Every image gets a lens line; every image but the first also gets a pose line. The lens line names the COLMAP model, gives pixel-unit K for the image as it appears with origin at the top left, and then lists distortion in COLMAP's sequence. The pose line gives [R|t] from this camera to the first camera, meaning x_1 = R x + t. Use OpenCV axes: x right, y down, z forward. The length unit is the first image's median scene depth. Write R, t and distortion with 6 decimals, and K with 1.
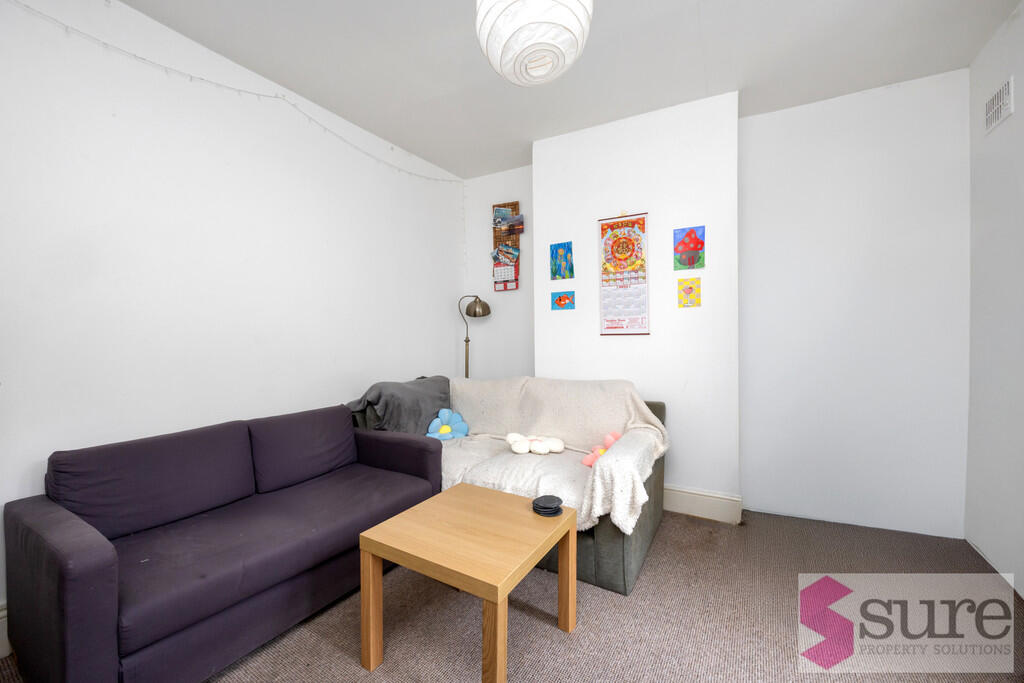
lens RADIAL K [[409.9, 0, 506.0], [0, 409.9, 338.8], [0, 0, 1]] dist [-0.006194, 0.001066]
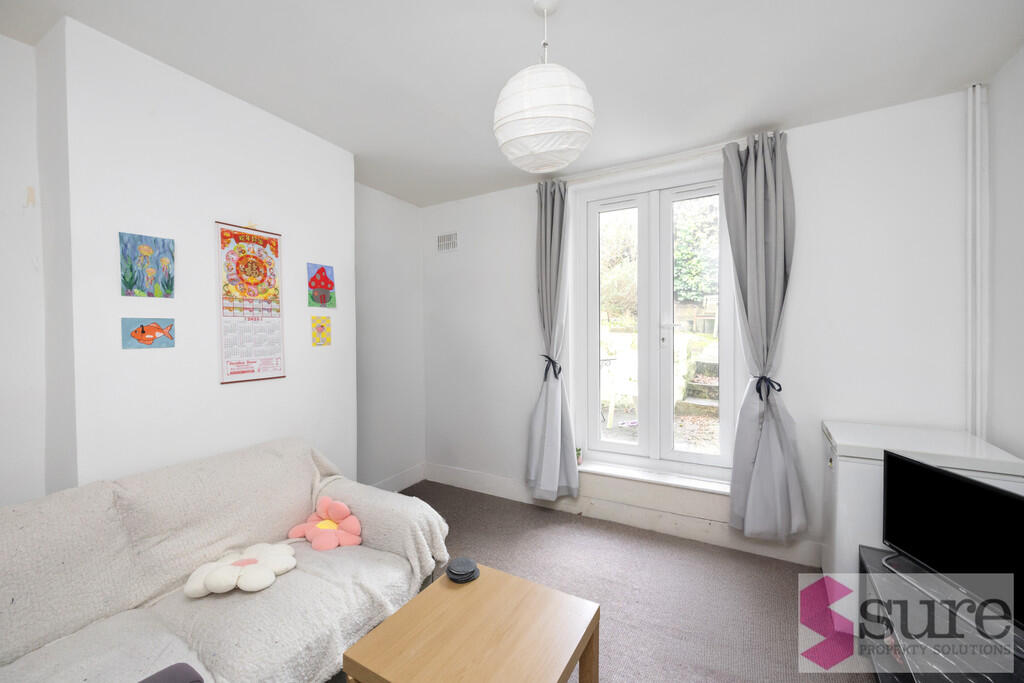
lens RADIAL K [[409.9, 0, 518.4], [0, 409.9, 338.1], [0, 0, 1]] dist [-0.006194, 0.001066]
pose [[-0.038382, -0.004298, 0.999254, -0.512907], [0.018236, 0.999821, 0.005001, -0.085620], [-0.999097, 0.018414, -0.038297, 0.527019]]
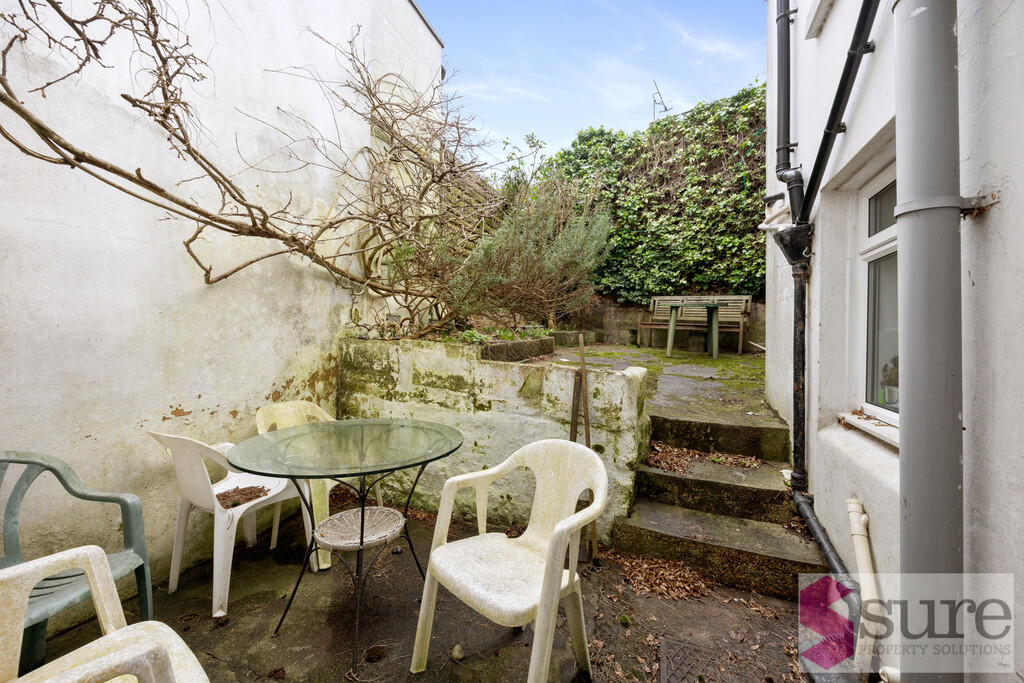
lens RADIAL K [[409.9, 0, 513.5], [0, 409.9, 343.0], [0, 0, 1]] dist [-0.006194, 0.001066]
pose [[-0.164695, -0.011465, 0.986278, 0.602983], [0.006879, 0.999895, 0.012772, -0.151409], [-0.986320, 0.008888, -0.164599, 0.047833]]
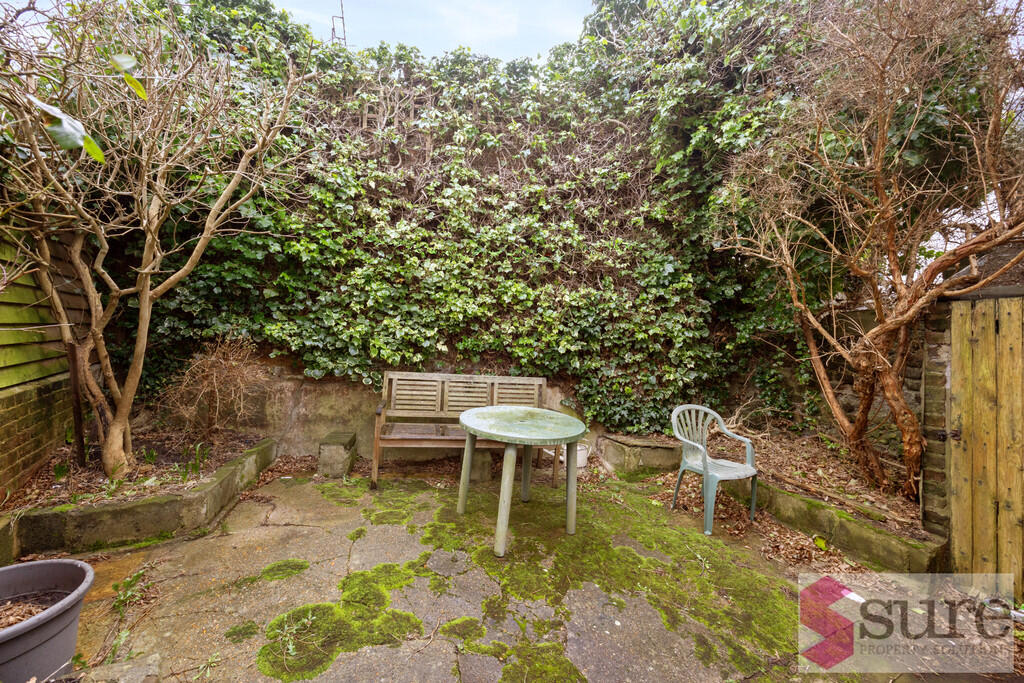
lens RADIAL K [[409.9, 0, 511.1], [0, 409.9, 348.4], [0, 0, 1]] dist [-0.006194, 0.001066]
pose [[-0.876022, -0.011540, 0.482133, 2.140788], [-0.003428, 0.999837, 0.017703, -0.541000], [-0.482259, 0.013855, -0.875919, -0.294172]]
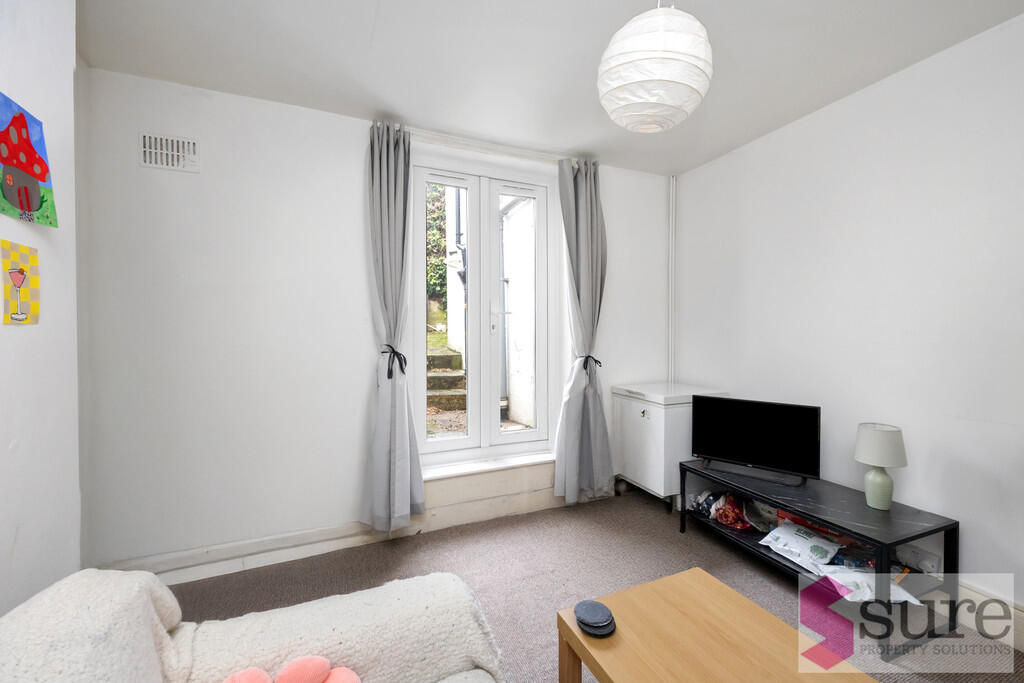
lens RADIAL K [[409.9, 0, 517.2], [0, 409.9, 336.1], [0, 0, 1]] dist [-0.006194, 0.001066]
pose [[-0.825199, -0.000339, 0.564843, -0.113769], [0.011270, 0.999791, 0.017065, -0.062866], [-0.564730, 0.020448, -0.825022, 0.977946]]
